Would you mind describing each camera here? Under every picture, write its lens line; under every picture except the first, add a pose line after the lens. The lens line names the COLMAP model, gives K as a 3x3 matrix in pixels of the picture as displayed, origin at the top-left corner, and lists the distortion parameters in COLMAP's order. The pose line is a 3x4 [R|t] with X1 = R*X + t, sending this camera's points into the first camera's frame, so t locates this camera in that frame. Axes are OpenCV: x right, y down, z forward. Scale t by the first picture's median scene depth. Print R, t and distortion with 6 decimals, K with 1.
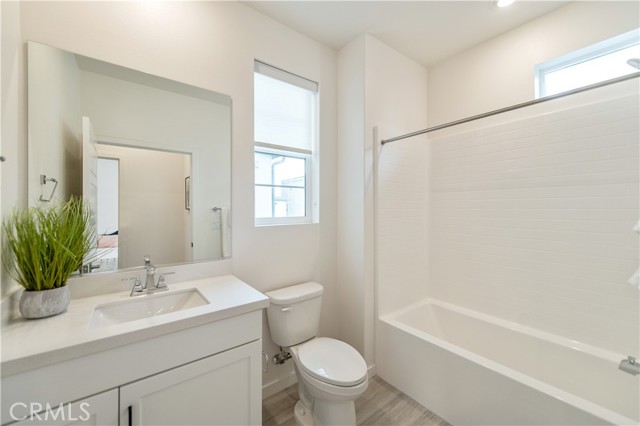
lens RADIAL K [[251.6, 0, 320.3], [0, 251.6, 211.9], [0, 0, 1]] dist [0.011101, -0.000253]
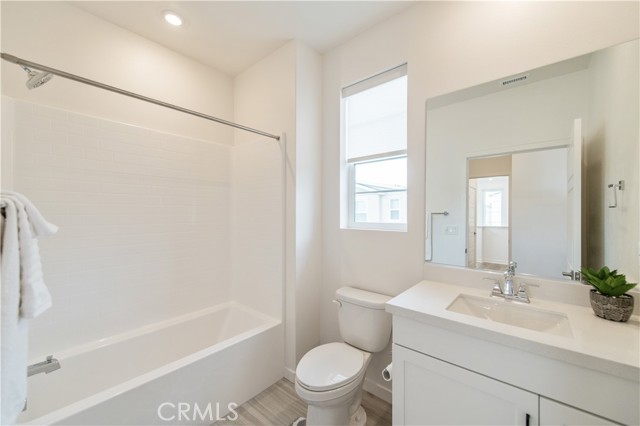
lens RADIAL K [[251.6, 0, 320.3], [0, 251.6, 211.9], [0, 0, 1]] dist [0.011101, -0.000253]
pose [[0.218956, -0.006771, -0.975711, 0.735503], [-0.006206, 0.999946, -0.008331, -0.009945], [0.975715, 0.007879, 0.218903, 0.539876]]
